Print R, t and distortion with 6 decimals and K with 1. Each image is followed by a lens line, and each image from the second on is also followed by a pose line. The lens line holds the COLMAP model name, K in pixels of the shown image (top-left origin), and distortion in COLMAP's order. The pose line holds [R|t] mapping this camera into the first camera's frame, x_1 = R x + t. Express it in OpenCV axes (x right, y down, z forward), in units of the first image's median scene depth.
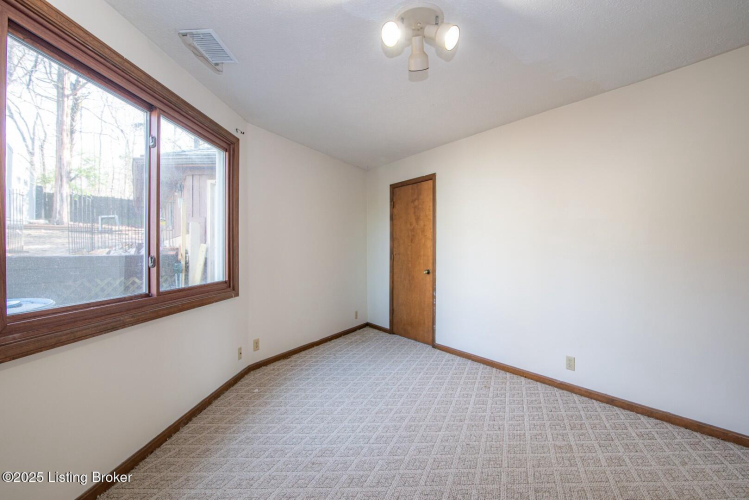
lens RADIAL K [[349.6, 0, 376.8], [0, 349.6, 247.5], [0, 0, 1]] dist [-0.014842, 0.000324]
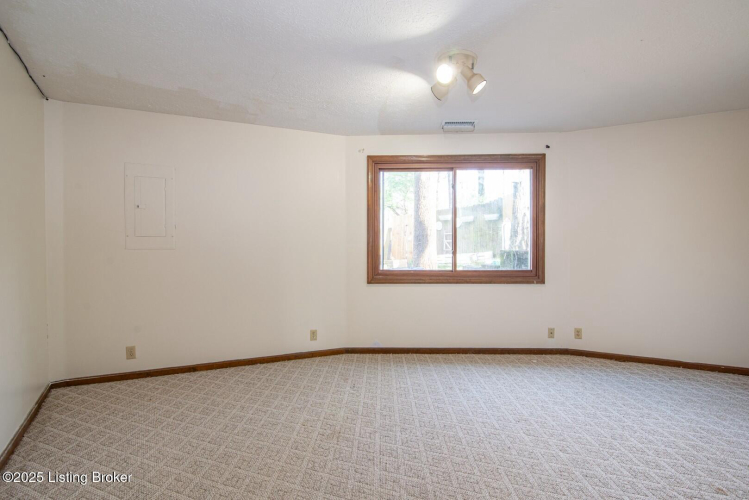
lens RADIAL K [[349.6, 0, 376.8], [0, 349.6, 247.5], [0, 0, 1]] dist [-0.014842, 0.000324]
pose [[-0.018837, -0.000763, -0.999822, 0.825753], [0.012606, 0.999920, -0.001000, 0.006010], [0.999743, -0.012623, -0.018826, 0.441446]]
